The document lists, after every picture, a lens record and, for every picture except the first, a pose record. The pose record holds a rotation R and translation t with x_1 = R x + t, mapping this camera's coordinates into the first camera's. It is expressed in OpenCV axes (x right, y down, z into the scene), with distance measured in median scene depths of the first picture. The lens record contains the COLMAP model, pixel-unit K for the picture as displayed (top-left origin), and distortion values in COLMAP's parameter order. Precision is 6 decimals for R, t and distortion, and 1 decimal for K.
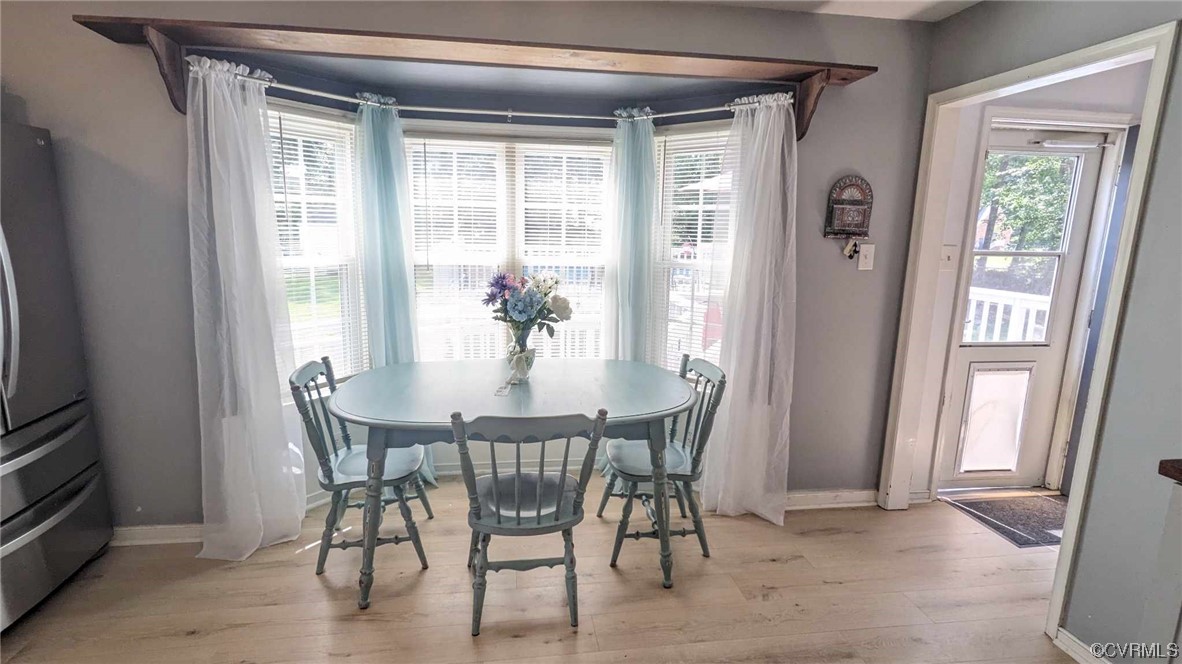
lens RADIAL K [[571.3, 0, 592.5], [0, 571.3, 332.5], [0, 0, 1]] dist [-0.002729, 0.000124]
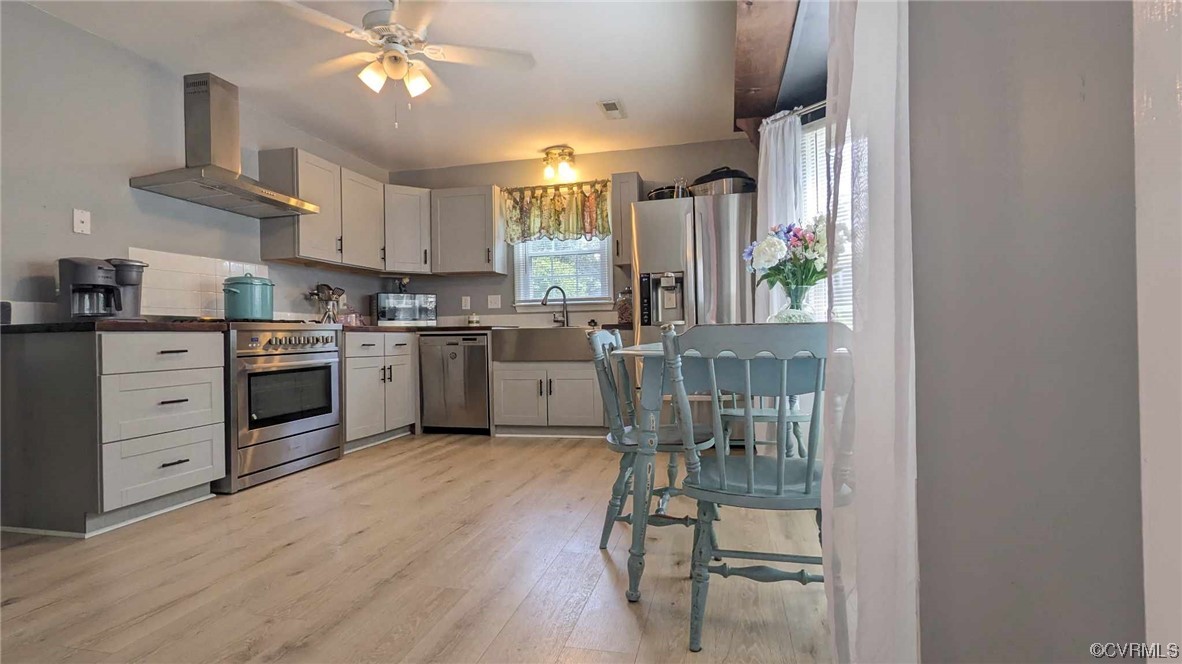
lens RADIAL K [[571.3, 0, 591.8], [0, 571.3, 335.4], [0, 0, 1]] dist [-0.002729, 0.000124]
pose [[-0.366286, -0.015168, -0.930379, 0.713209], [-0.160576, 0.985897, 0.047145, 0.068555], [0.916542, 0.166665, -0.363556, 0.978307]]
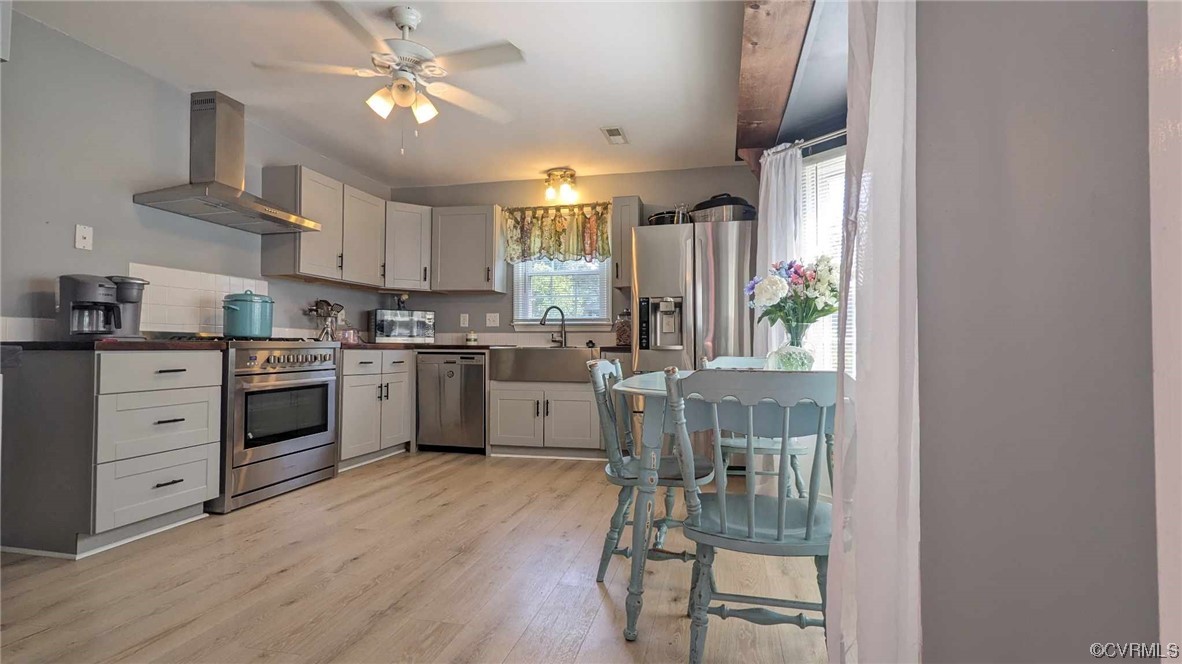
lens RADIAL K [[571.3, 0, 592.0], [0, 571.3, 335.3], [0, 0, 1]] dist [-0.002729, 0.000124]
pose [[-0.357161, -0.043217, -0.933043, 0.721033], [-0.182337, 0.982937, 0.024269, 0.043600], [0.916073, 0.178796, -0.358946, 0.966838]]
